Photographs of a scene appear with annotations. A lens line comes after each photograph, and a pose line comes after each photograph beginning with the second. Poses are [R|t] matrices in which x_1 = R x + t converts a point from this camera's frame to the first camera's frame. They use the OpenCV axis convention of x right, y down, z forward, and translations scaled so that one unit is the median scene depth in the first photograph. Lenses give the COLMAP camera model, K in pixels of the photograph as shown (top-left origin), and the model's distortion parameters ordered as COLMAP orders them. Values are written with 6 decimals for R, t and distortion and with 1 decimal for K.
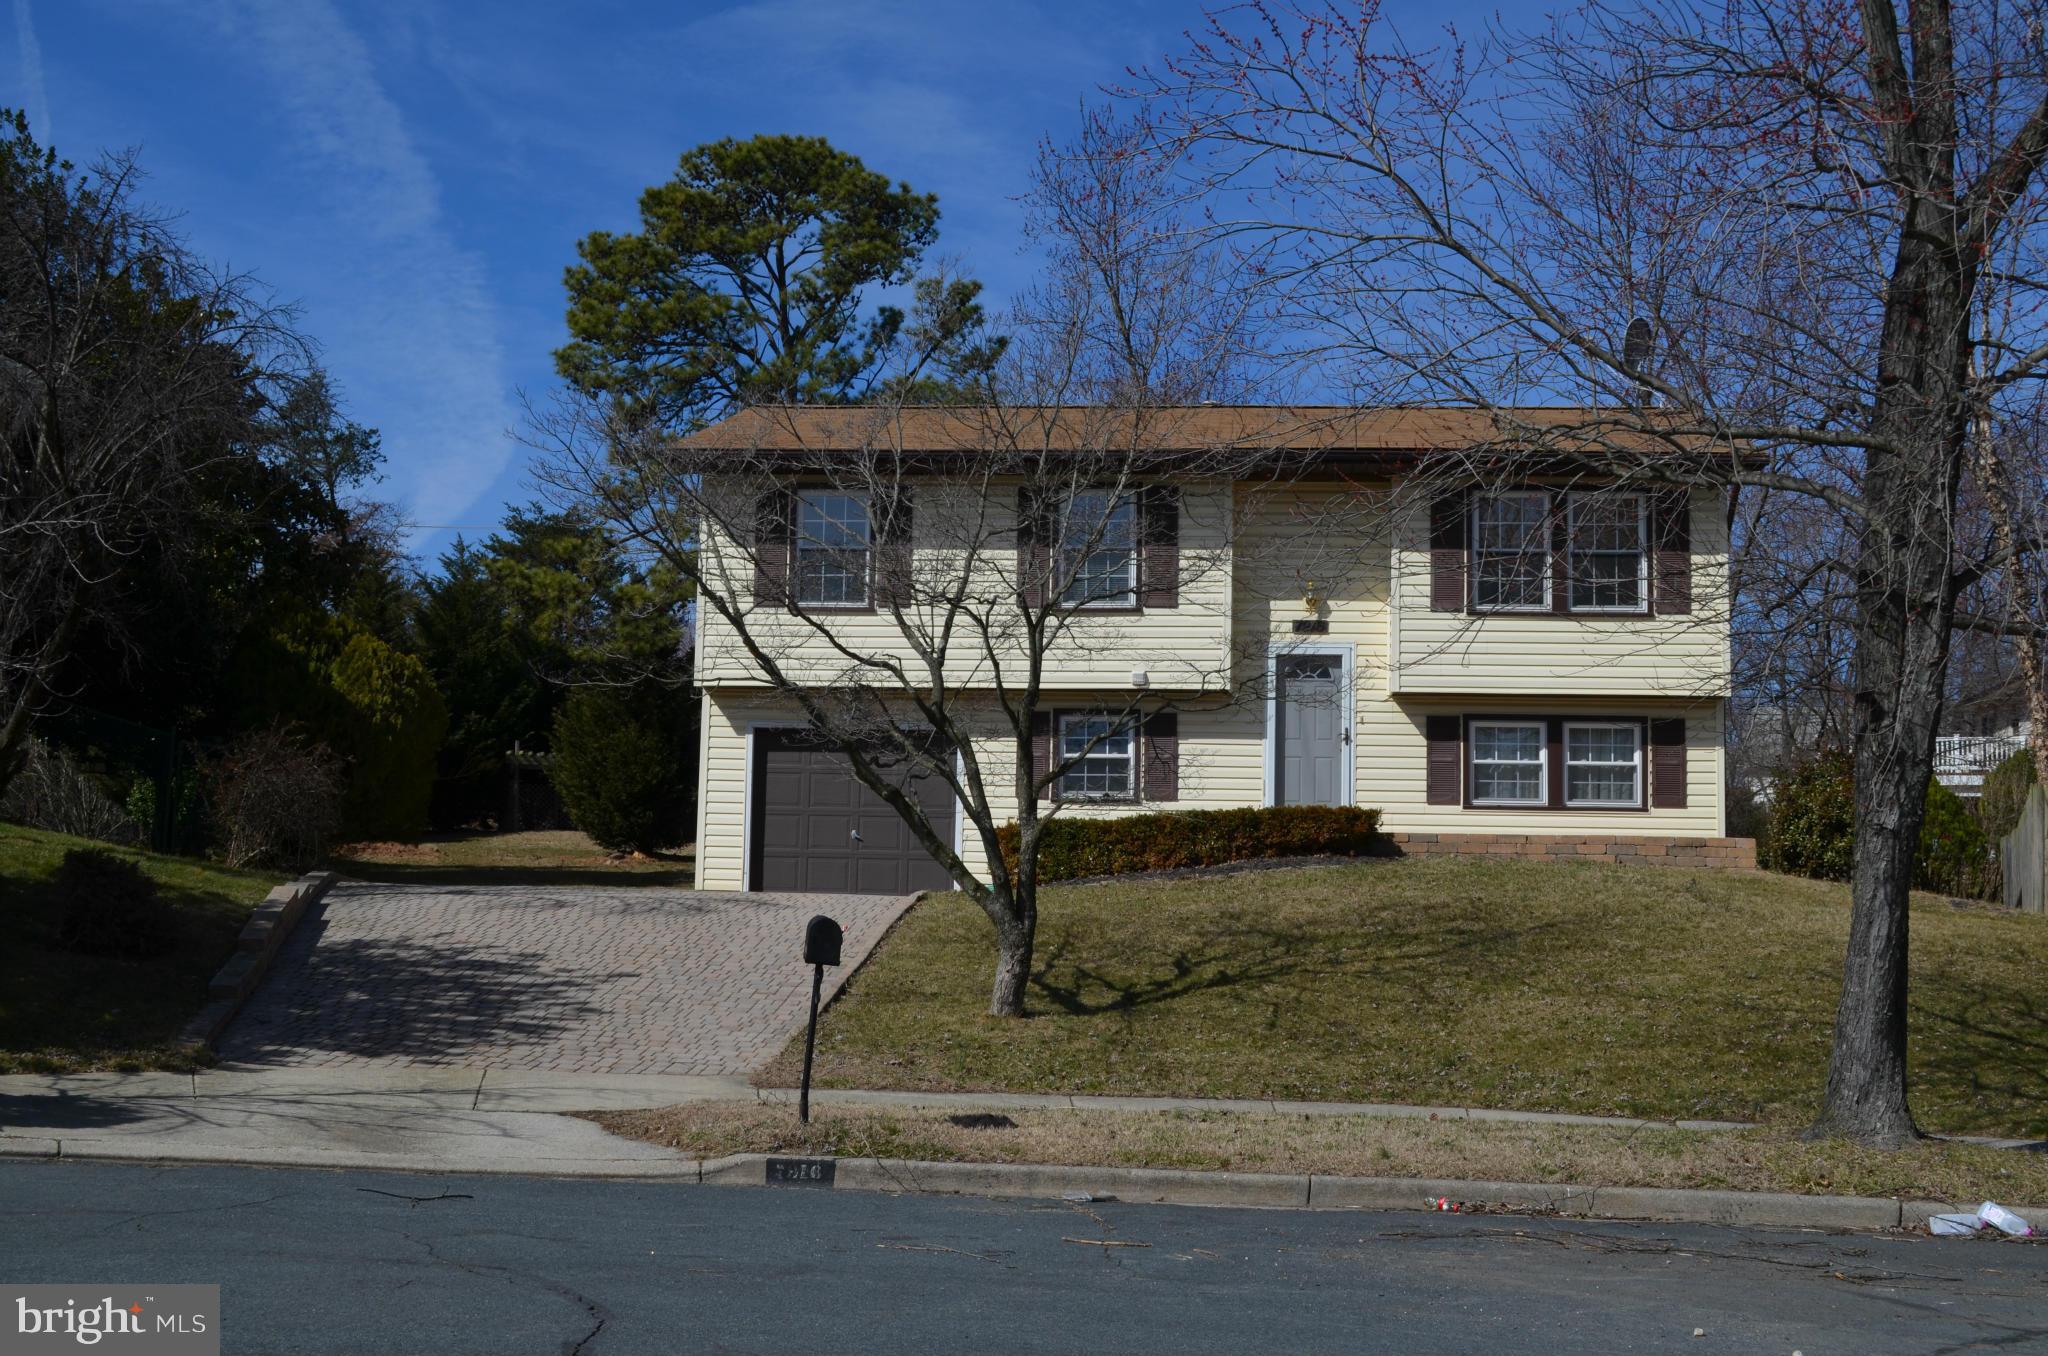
lens RADIAL K [[2426.9, 0, 1024.0], [0, 2426.9, 678.0], [0, 0, 1]] dist [-0.027998, -0.000069]
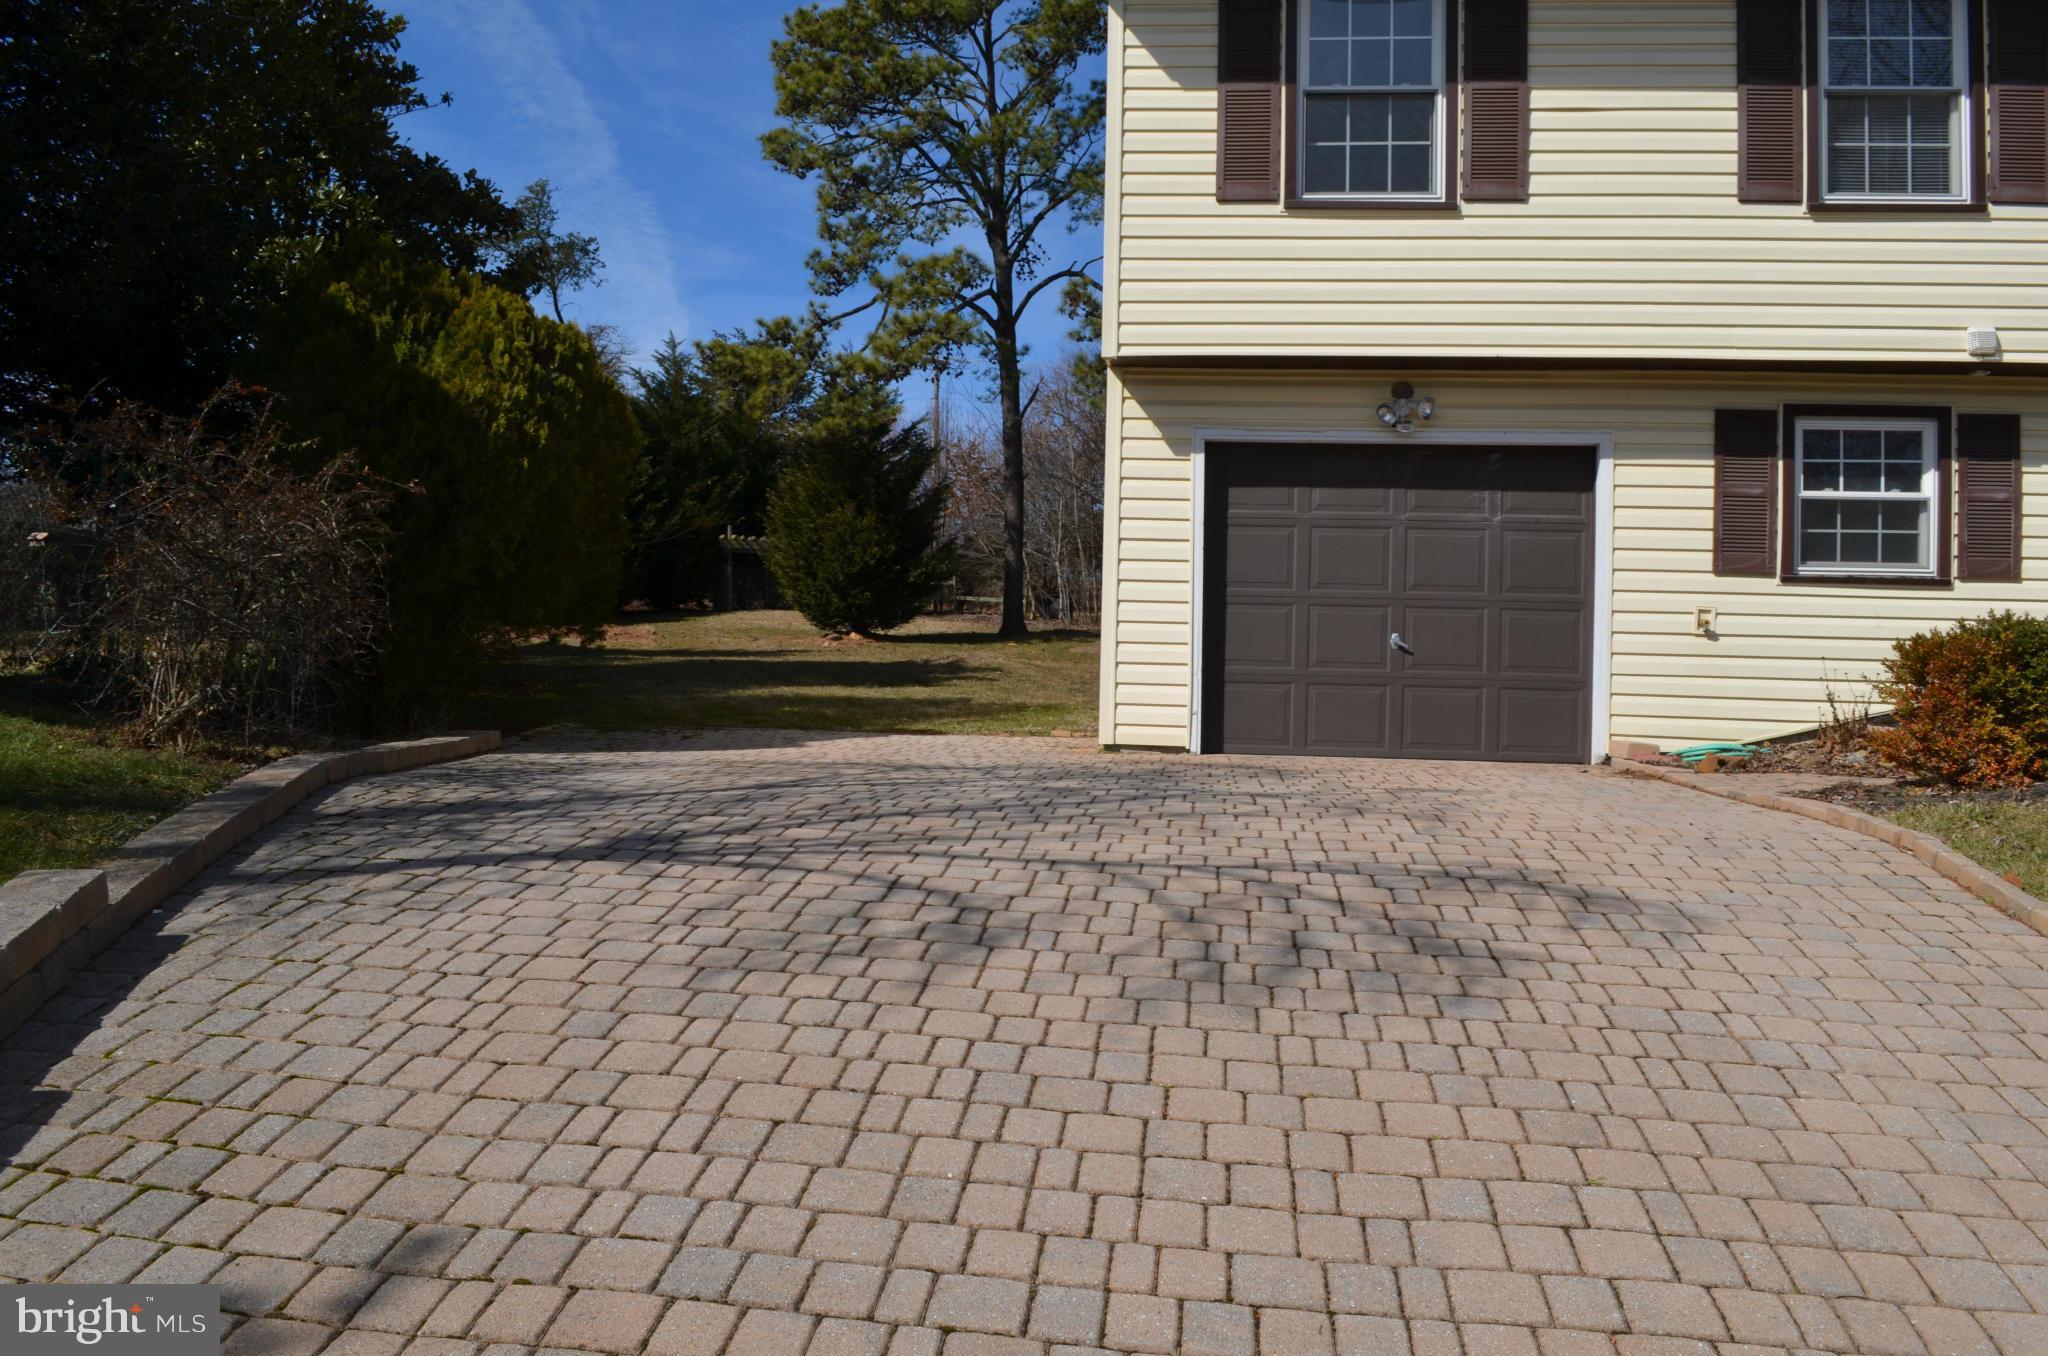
lens RADIAL K [[1821.8, 0, 1024.0], [0, 1821.8, 678.0], [0, 0, 1]] dist [-0.009870, -0.254618]
pose [[0.999078, 0.002758, -0.042841, -0.065232], [0.001660, 0.994706, 0.102744, 0.015137], [0.042898, -0.102720, 0.993785, 0.291806]]
